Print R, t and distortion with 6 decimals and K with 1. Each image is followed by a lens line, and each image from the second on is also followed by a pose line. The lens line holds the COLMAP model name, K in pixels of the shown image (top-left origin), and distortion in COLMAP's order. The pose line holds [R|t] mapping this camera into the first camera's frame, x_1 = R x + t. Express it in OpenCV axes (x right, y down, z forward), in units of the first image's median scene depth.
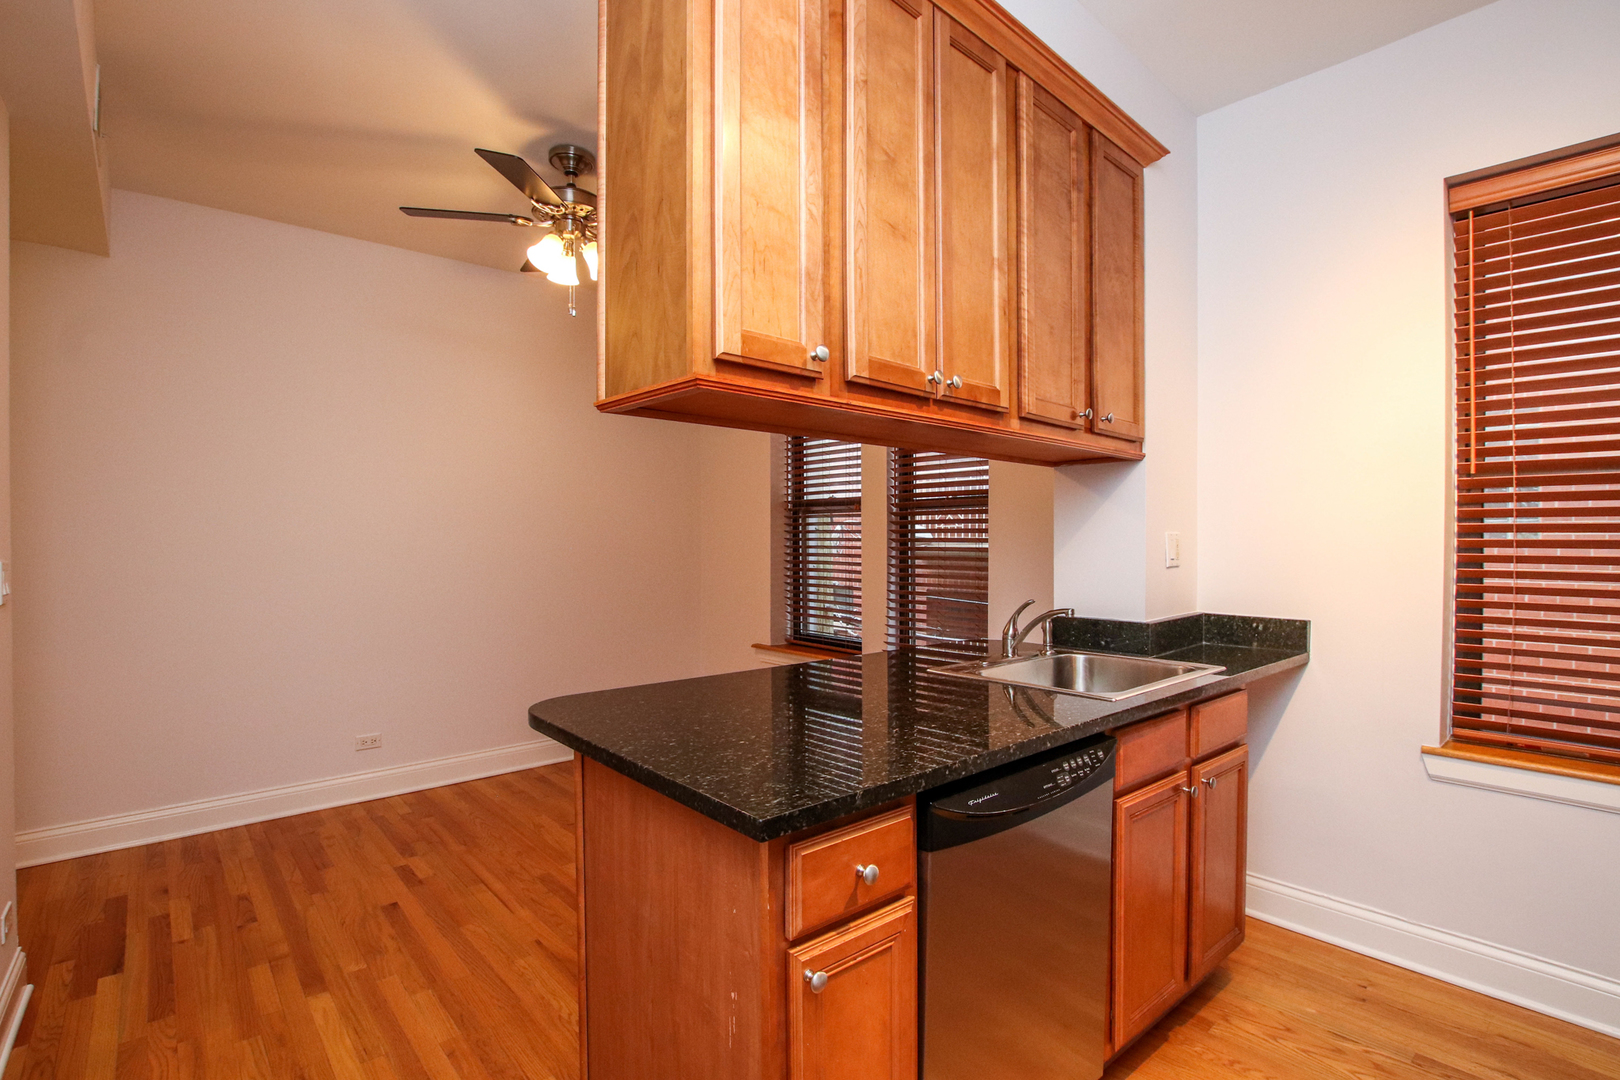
lens RADIAL K [[763.8, 0, 813.8], [0, 763.8, 544.2], [0, 0, 1]] dist [-0.025870, -0.000746]
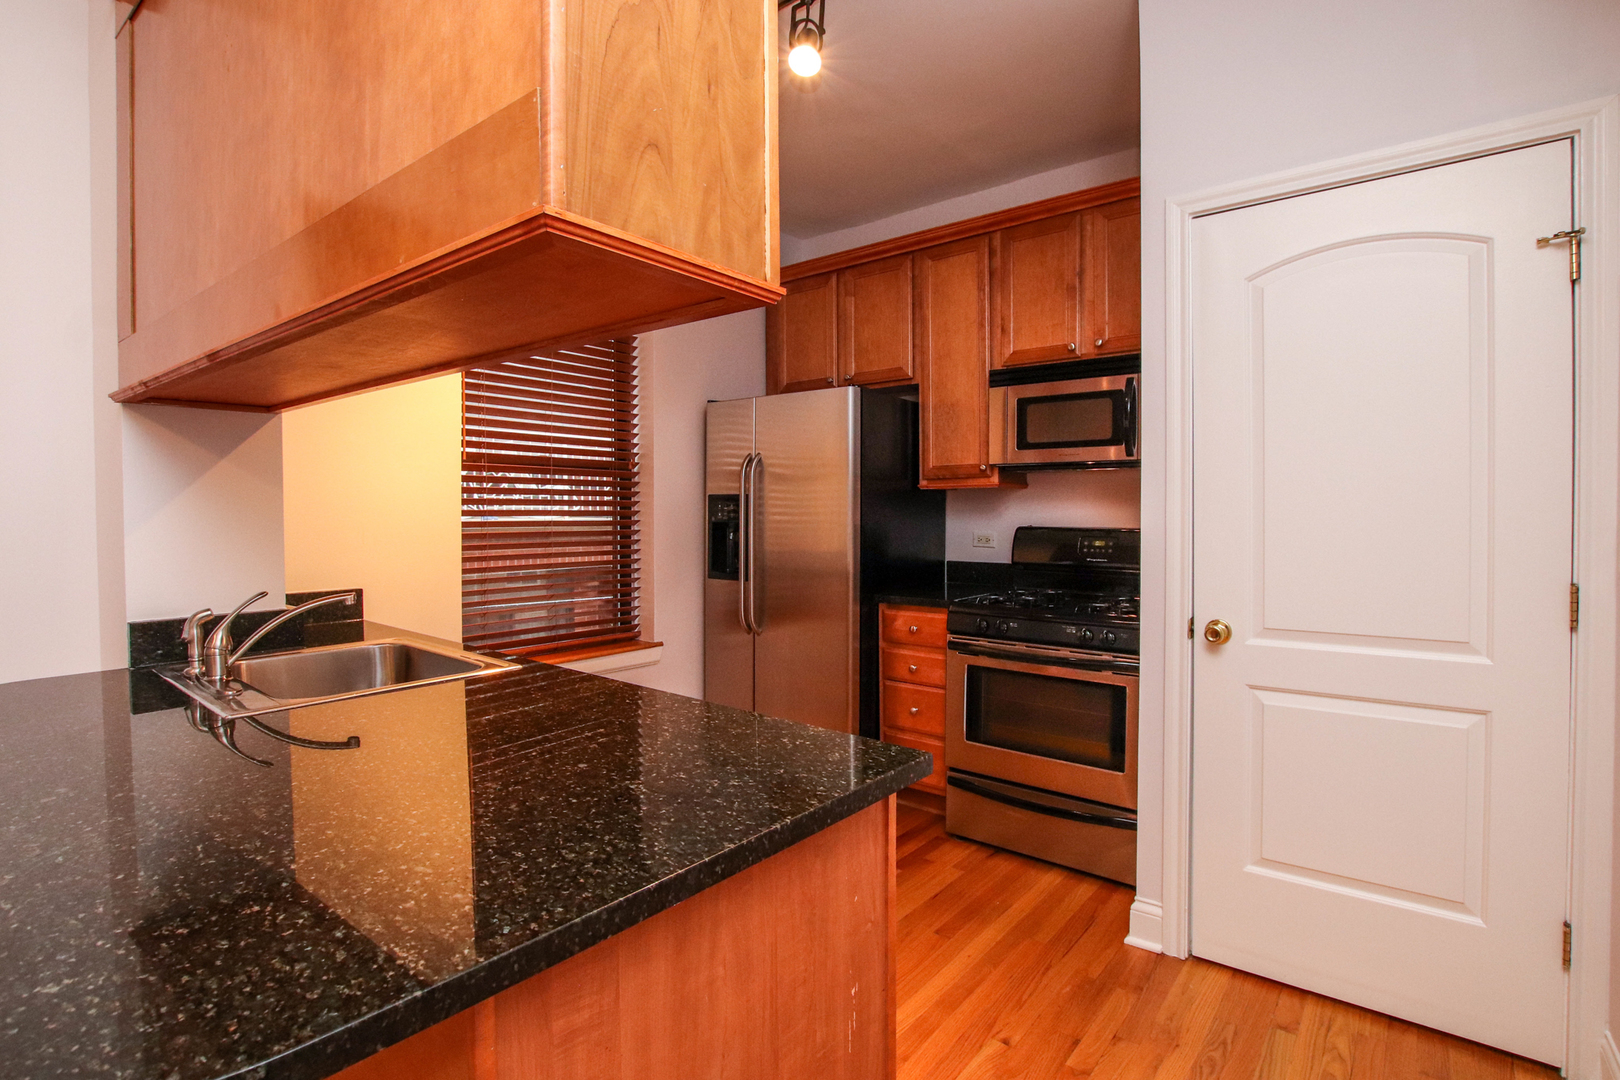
lens RADIAL K [[769.1, 0, 812.6], [0, 769.1, 525.1], [0, 0, 1]] dist [-0.020490, 0.000165]
pose [[-0.171734, -0.017209, 0.984993, -0.595385], [0.011621, 0.999742, 0.019493, 0.002103], [-0.985075, 0.014794, -0.171490, 0.705837]]
